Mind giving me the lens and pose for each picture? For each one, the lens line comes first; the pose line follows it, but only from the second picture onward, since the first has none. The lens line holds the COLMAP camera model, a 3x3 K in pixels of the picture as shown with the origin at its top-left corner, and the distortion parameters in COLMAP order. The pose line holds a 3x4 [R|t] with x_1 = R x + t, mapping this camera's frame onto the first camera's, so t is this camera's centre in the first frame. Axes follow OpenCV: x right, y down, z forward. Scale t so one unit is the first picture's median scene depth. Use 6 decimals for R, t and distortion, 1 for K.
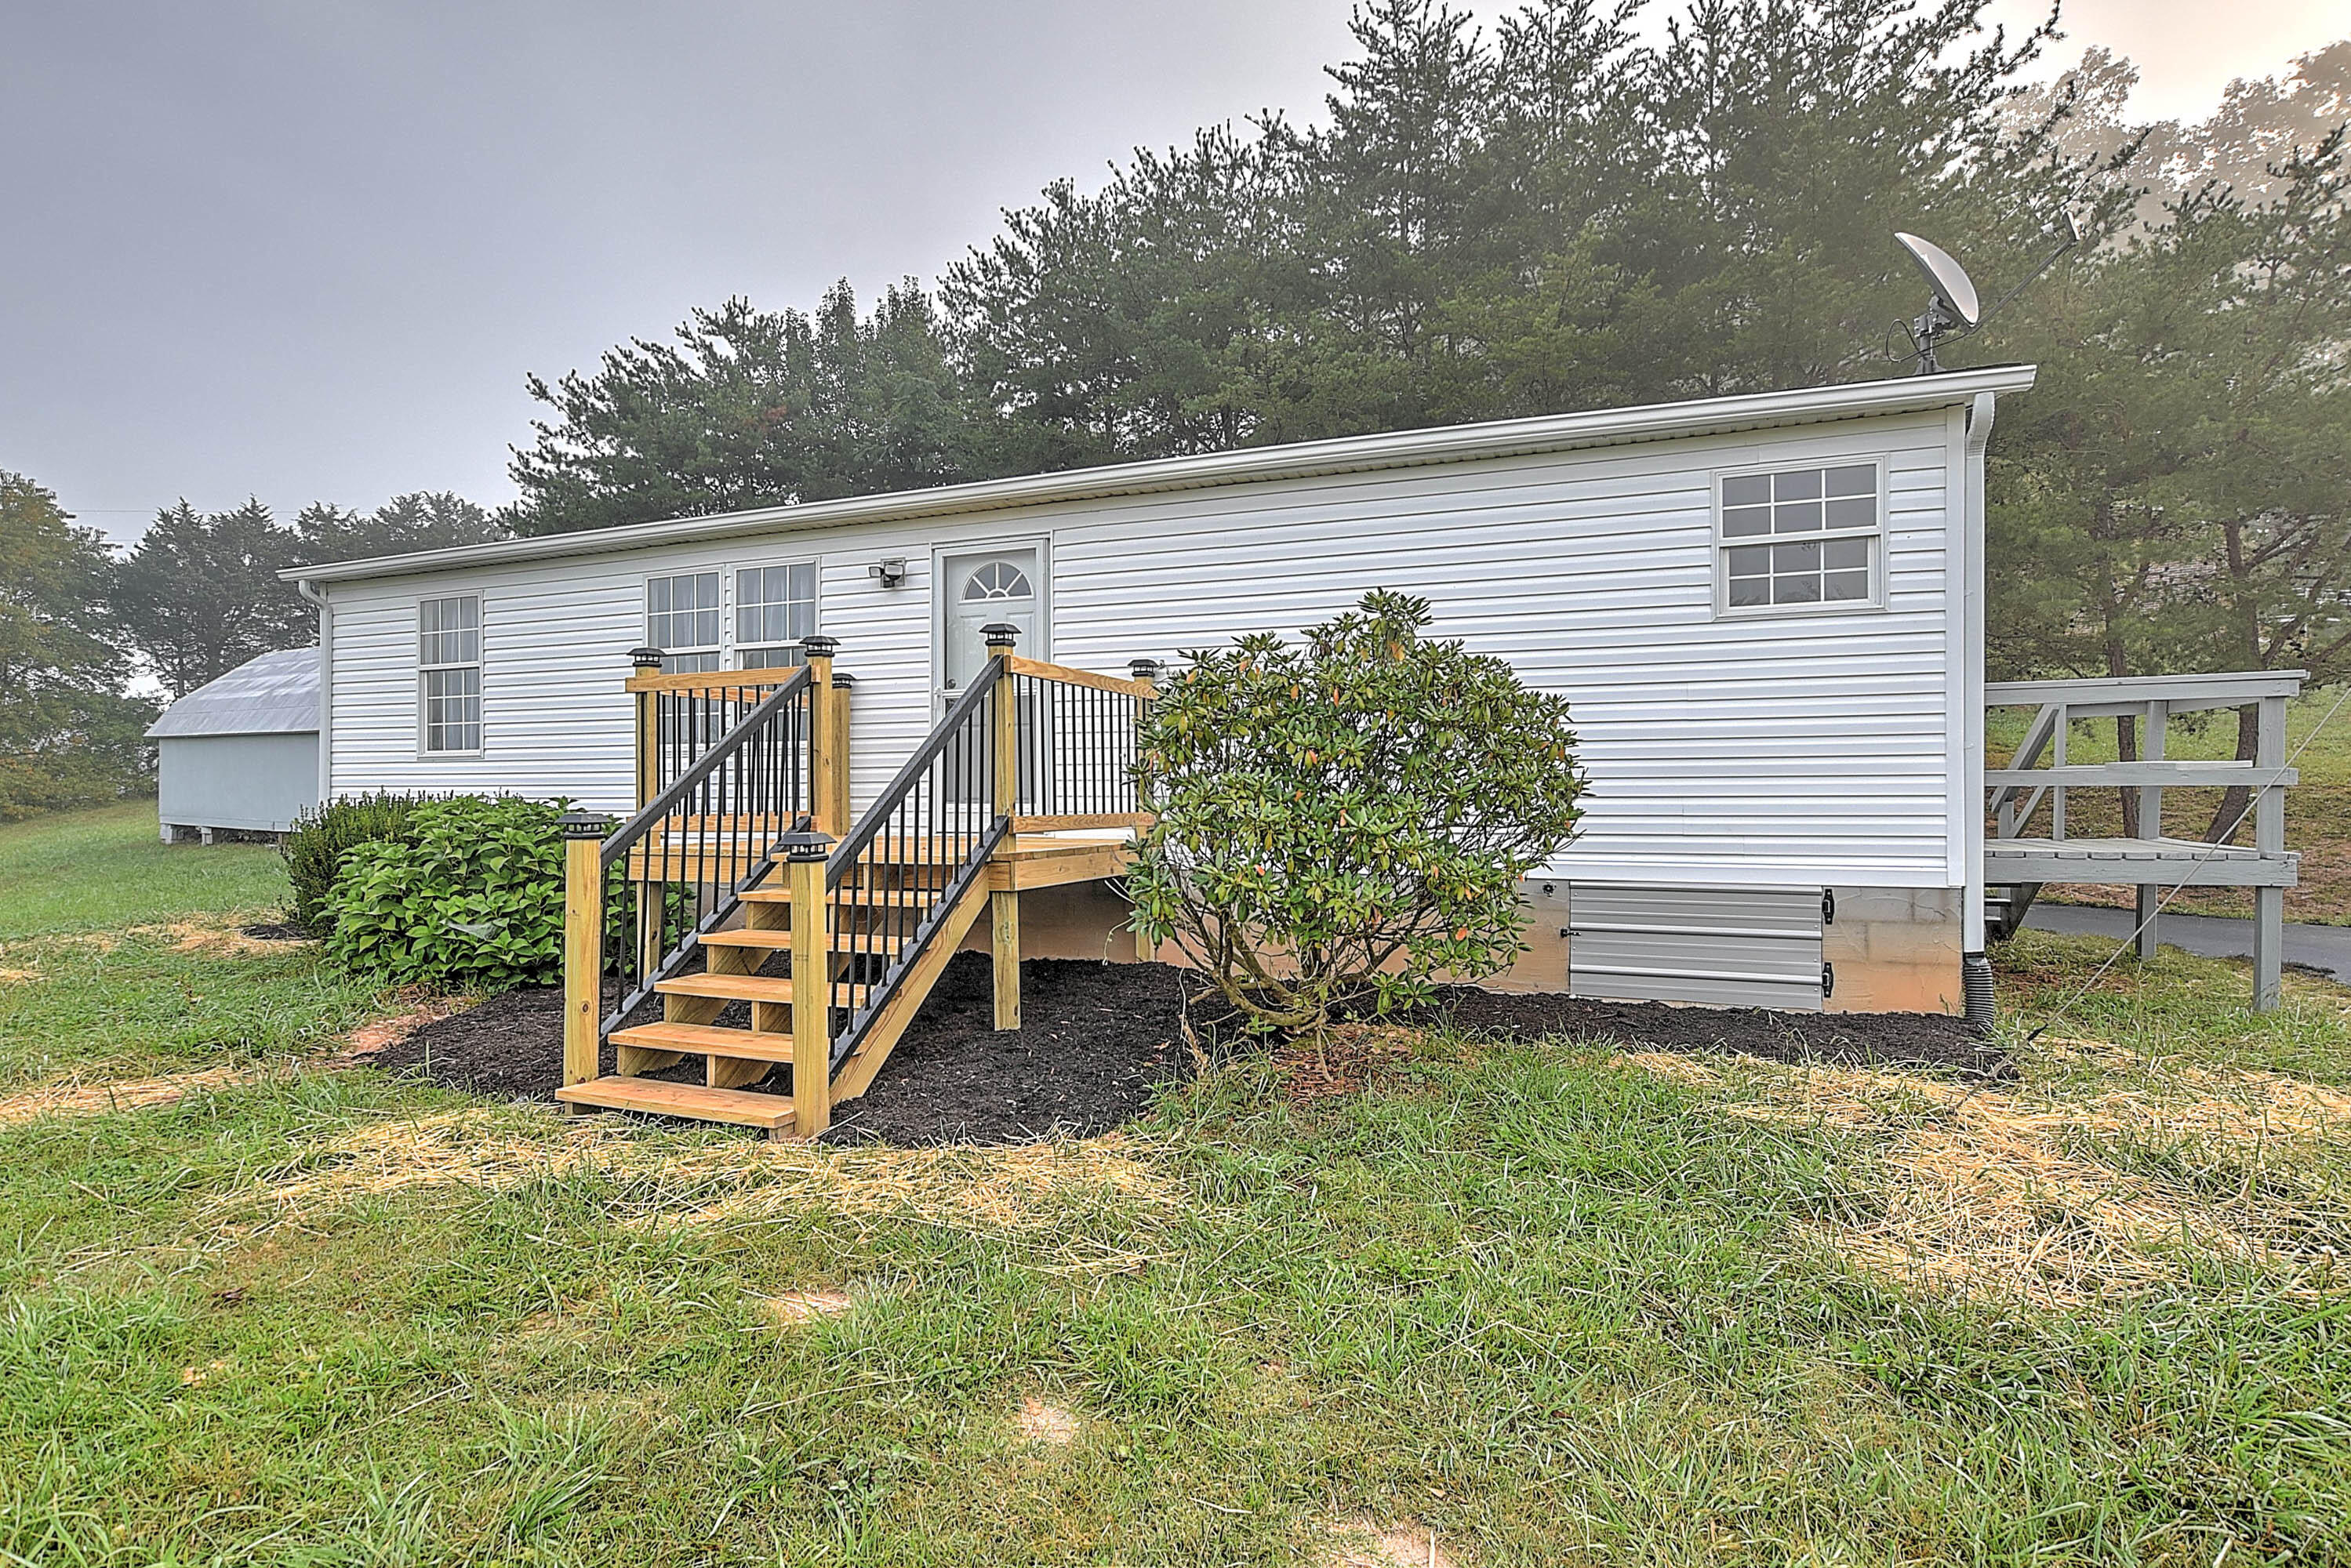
lens RADIAL K [[1190.6, 0, 1161.6], [0, 1190.6, 778.4], [0, 0, 1]] dist [-0.012649, 0.002873]
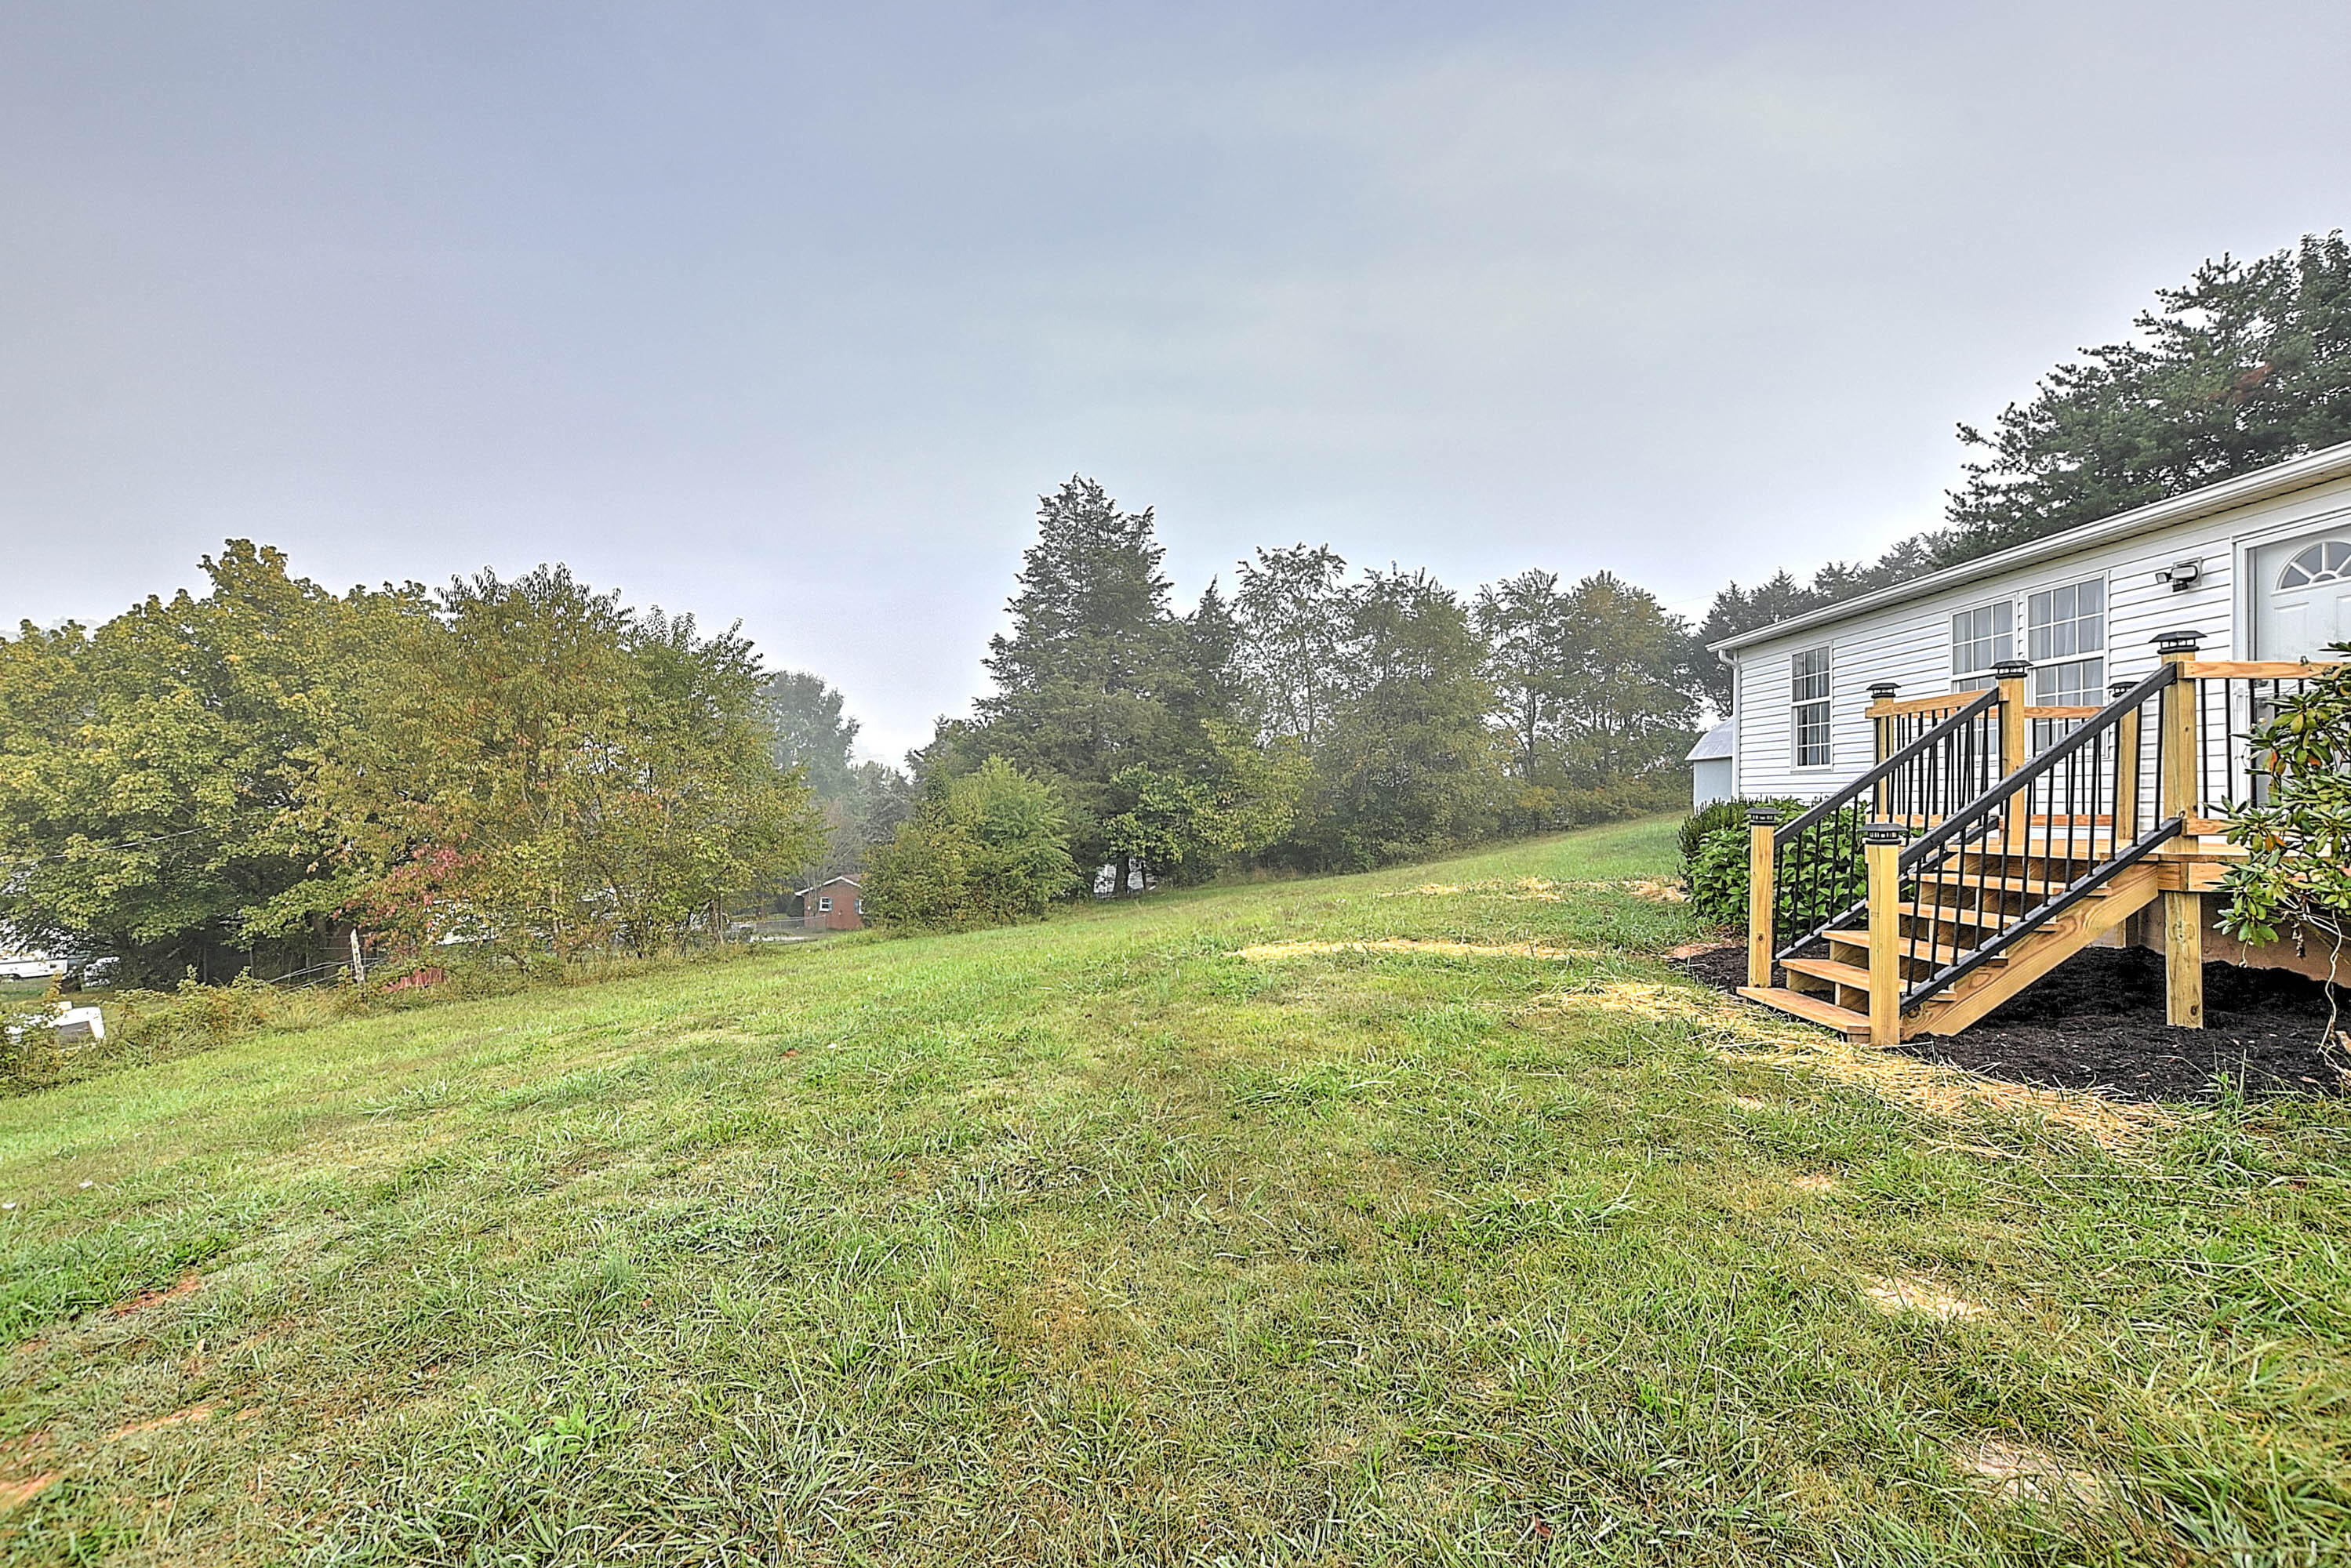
lens RADIAL K [[1010.9, 0, 1175.5], [0, 1010.9, 784.0], [0, 0, 1]] dist [-0.010422, 0.000022]
pose [[0.357383, -0.011138, -0.933892, 0.250596], [0.007304, 0.999932, -0.009131, 0.002397], [0.933929, -0.003558, 0.357440, -0.082543]]
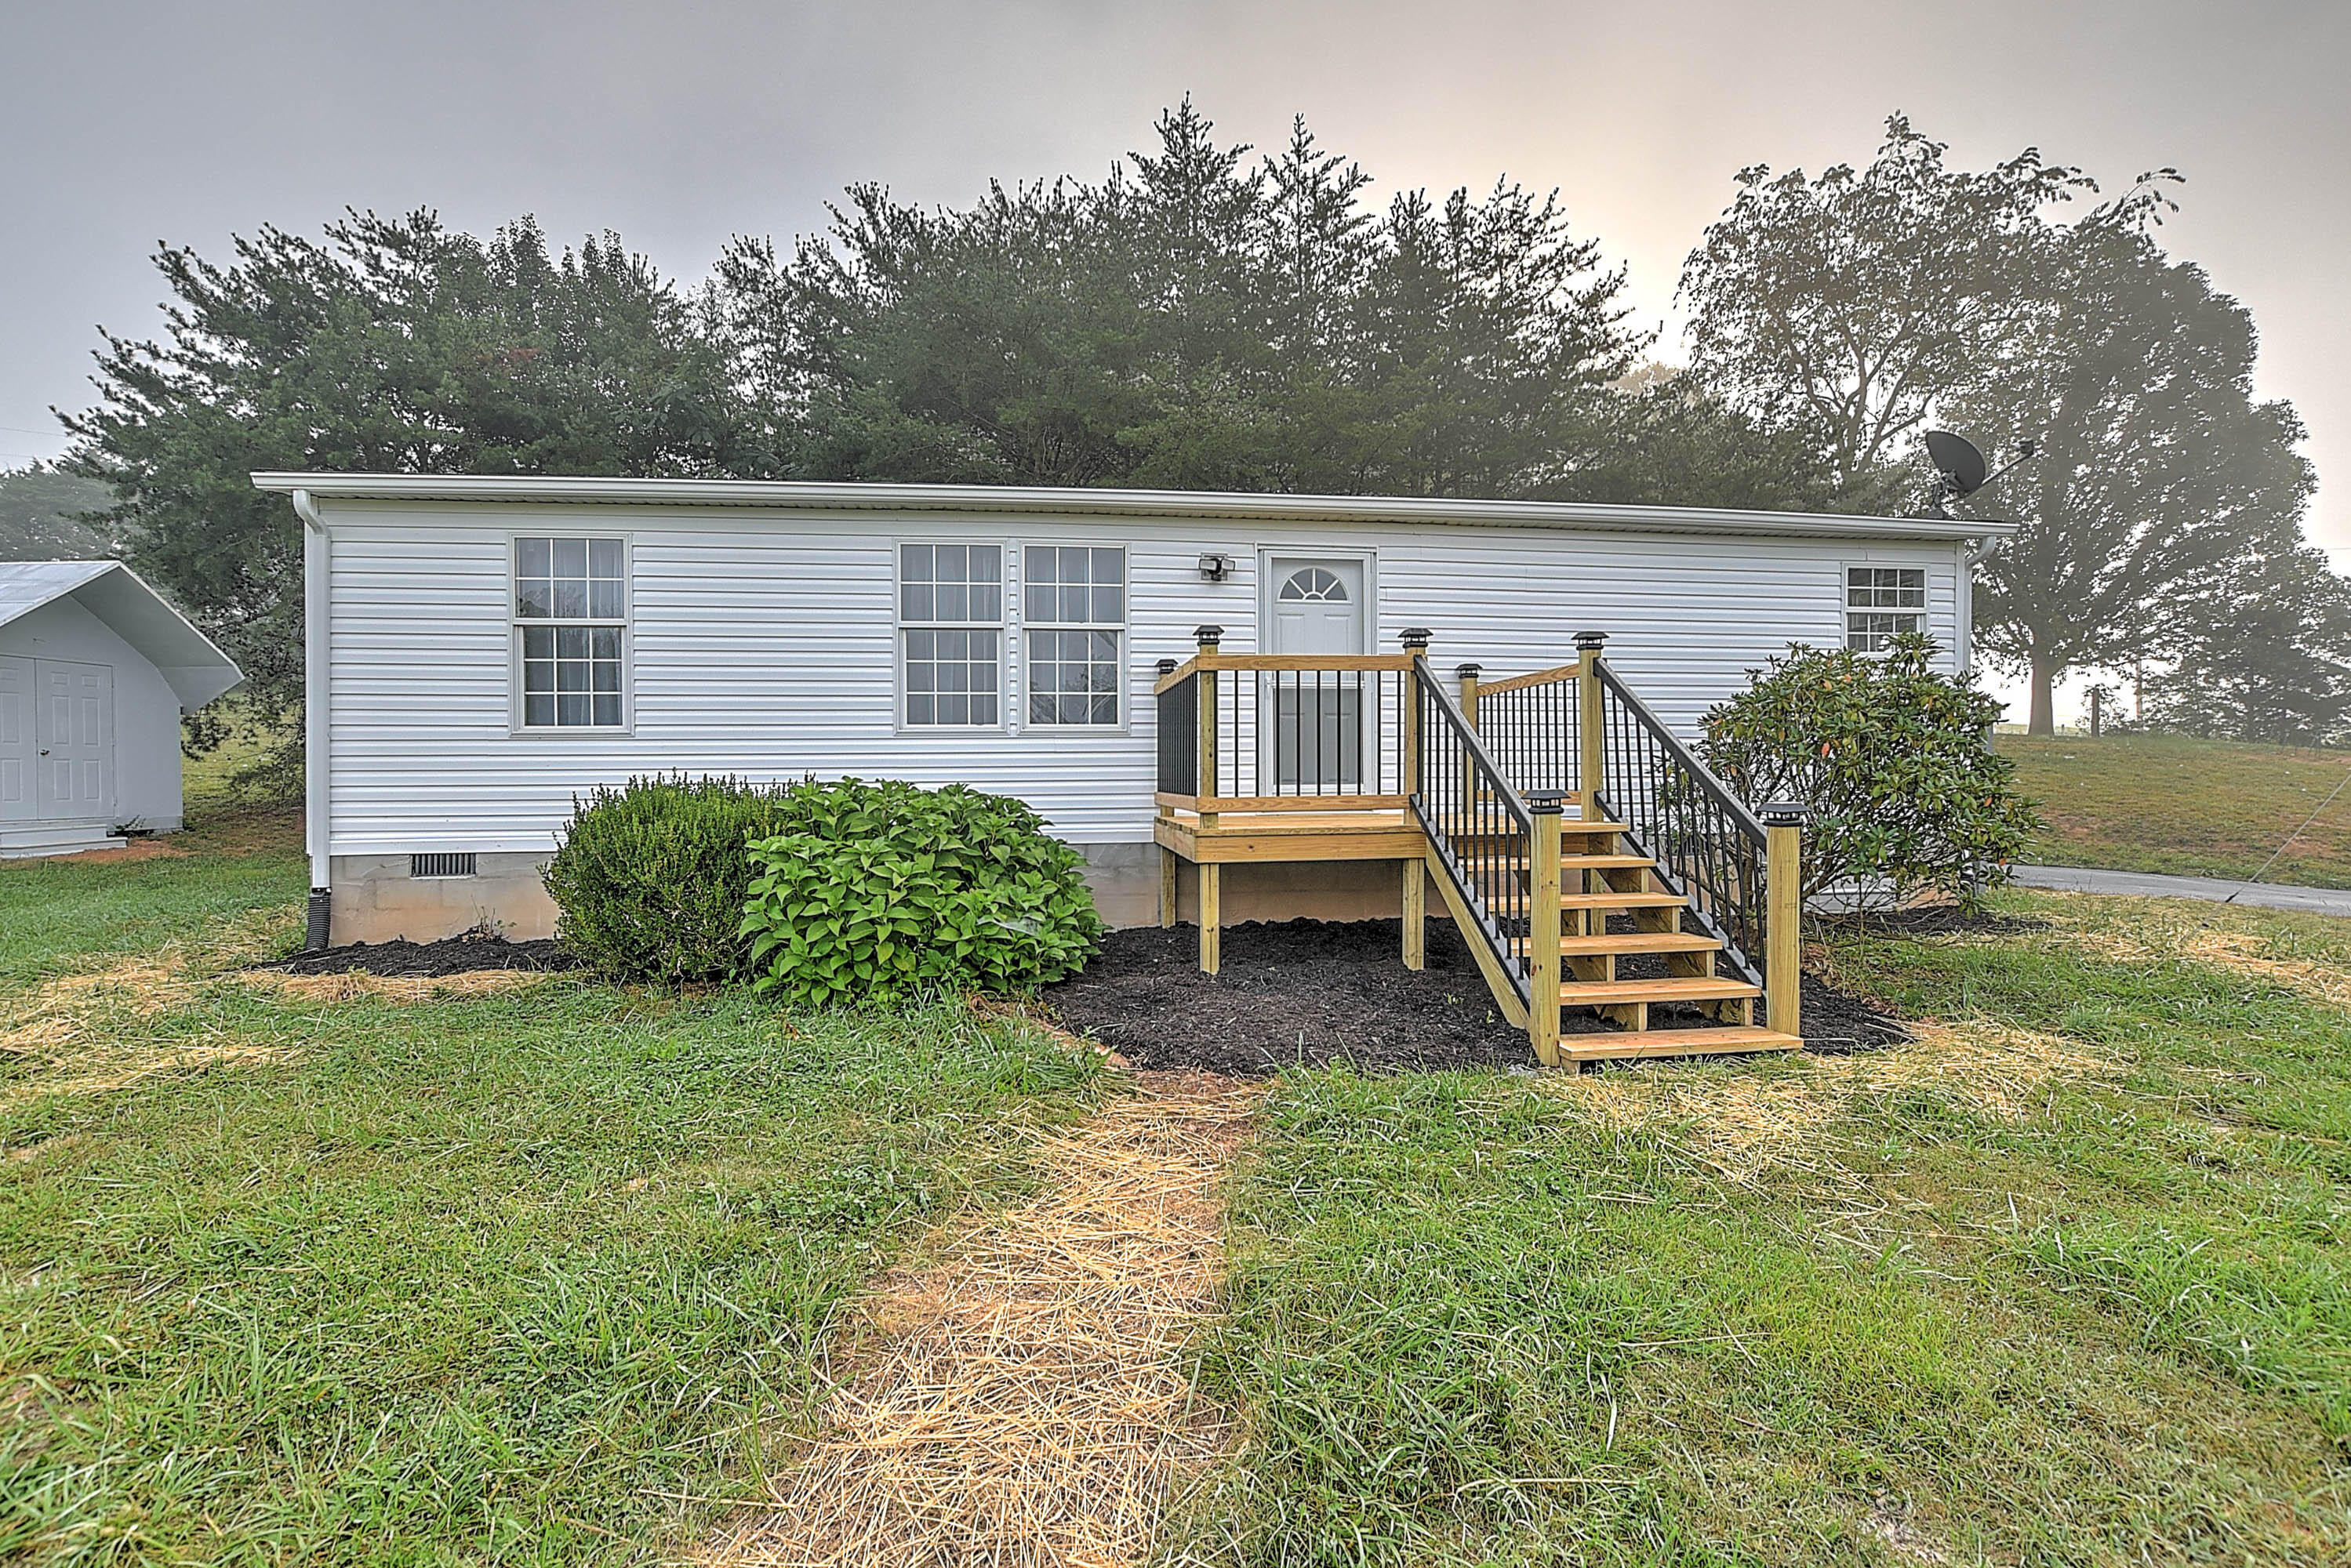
lens RADIAL K [[1033.5, 0, 1176.1], [0, 1033.5, 793.7], [0, 0, 1]] dist [-0.015801, -0.000241]
pose [[0.861986, -0.008935, 0.506853, -0.731252], [-0.000640, 0.999825, 0.018714, 0.011339], [-0.506932, -0.016456, 0.861829, 0.226233]]
